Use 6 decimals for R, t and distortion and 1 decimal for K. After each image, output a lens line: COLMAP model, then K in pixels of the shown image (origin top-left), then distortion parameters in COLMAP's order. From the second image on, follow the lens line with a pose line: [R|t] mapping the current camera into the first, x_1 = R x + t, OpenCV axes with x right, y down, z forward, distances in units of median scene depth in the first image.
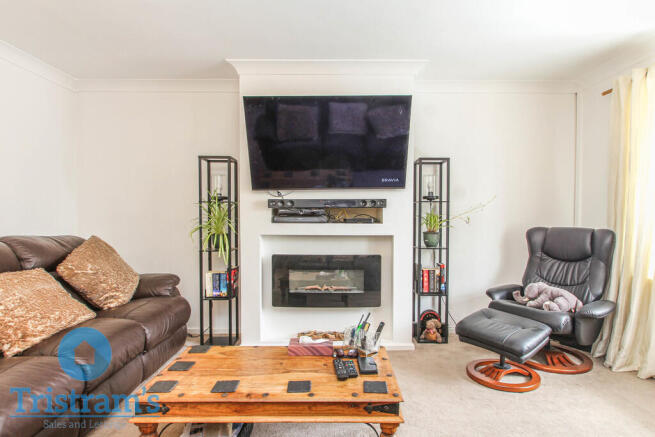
lens RADIAL K [[365.5, 0, 327.5], [0, 365.5, 217.7], [0, 0, 1]] dist [-0.020004, 0.000481]
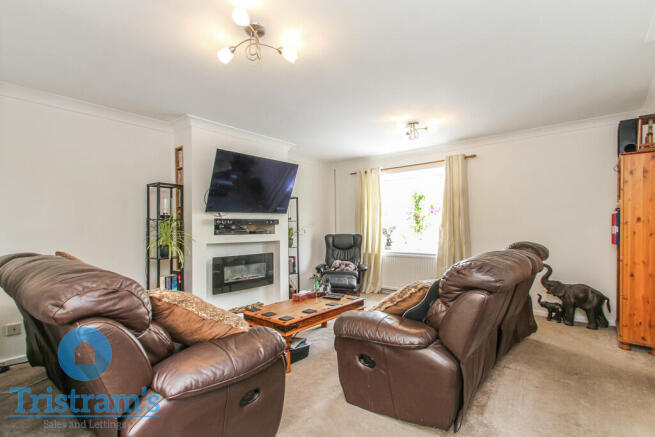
lens RADIAL K [[302.3, 0, 327.0], [0, 302.3, 222.4], [0, 0, 1]] dist [-0.000518, 0.000018]
pose [[0.655359, 0.008593, 0.755268, -0.747189], [0.019806, 0.999396, -0.028557, 0.007855], [-0.755058, 0.033674, 0.654793, -0.102864]]
